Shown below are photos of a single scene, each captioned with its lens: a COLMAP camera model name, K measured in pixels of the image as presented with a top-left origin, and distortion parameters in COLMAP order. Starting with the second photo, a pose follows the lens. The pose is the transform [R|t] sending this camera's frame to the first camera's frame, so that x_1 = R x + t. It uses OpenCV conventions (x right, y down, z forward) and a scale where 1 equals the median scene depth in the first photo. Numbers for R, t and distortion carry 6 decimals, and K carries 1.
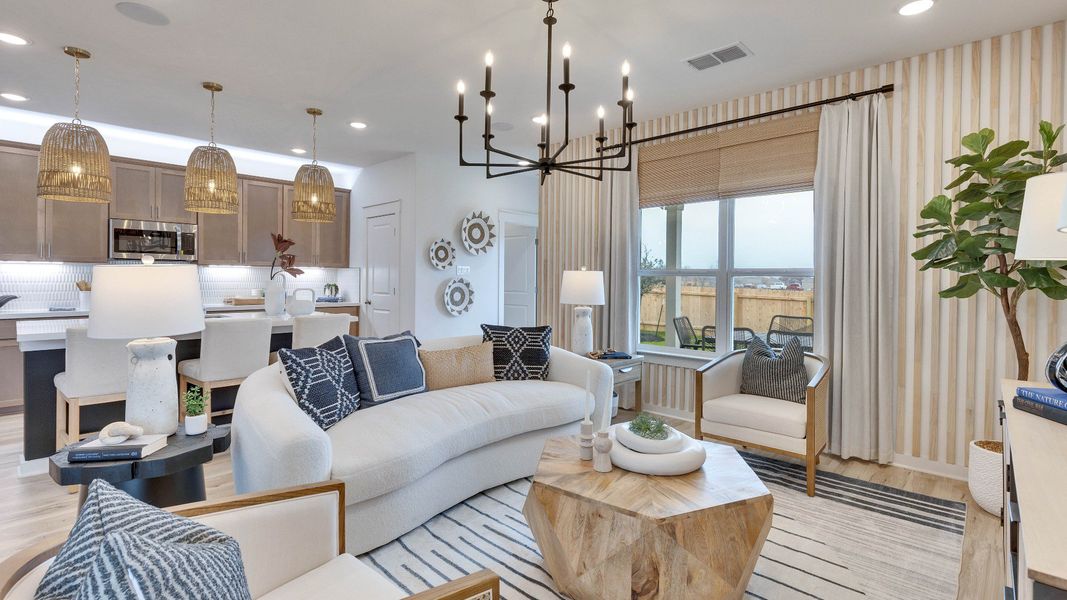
lens RADIAL K [[477.8, 0, 530.6], [0, 477.8, 277.2], [0, 0, 1]] dist [0.002764, 0.000253]
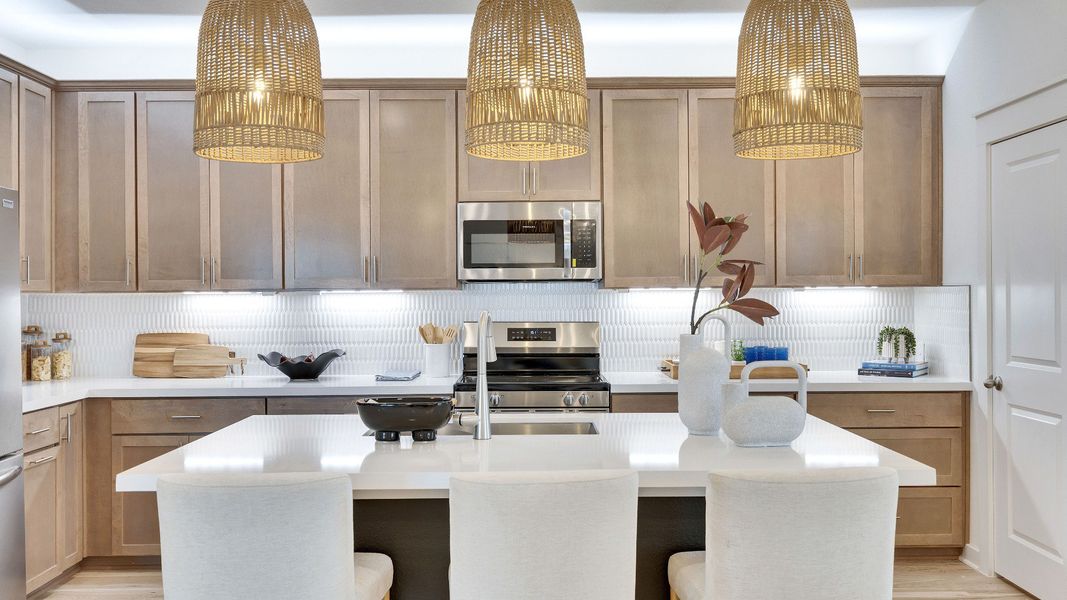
lens RADIAL K [[887.4, 0, 565.1], [0, 887.4, 295.9], [0, 0, 1]] dist [0.005841, 0.005964]
pose [[0.703301, -0.011758, -0.710795, -0.105053], [0.013165, 0.999907, -0.003515, -0.014890], [0.710770, -0.006886, 0.703390, 0.340669]]
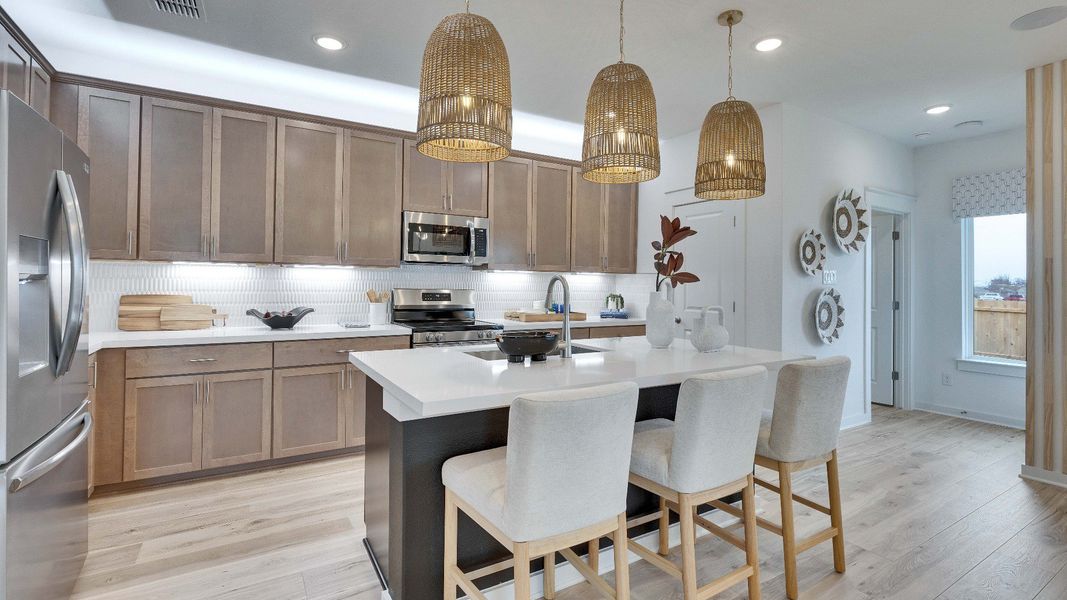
lens RADIAL K [[464.1, 0, 533.3], [0, 464.1, 278.2], [0, 0, 1]] dist [-0.003214, 0.000162]
pose [[0.960623, 0.000303, -0.277856, -0.378249], [-0.004302, 0.999896, -0.013784, -0.001671], [0.277823, 0.014436, 0.960524, 0.268258]]
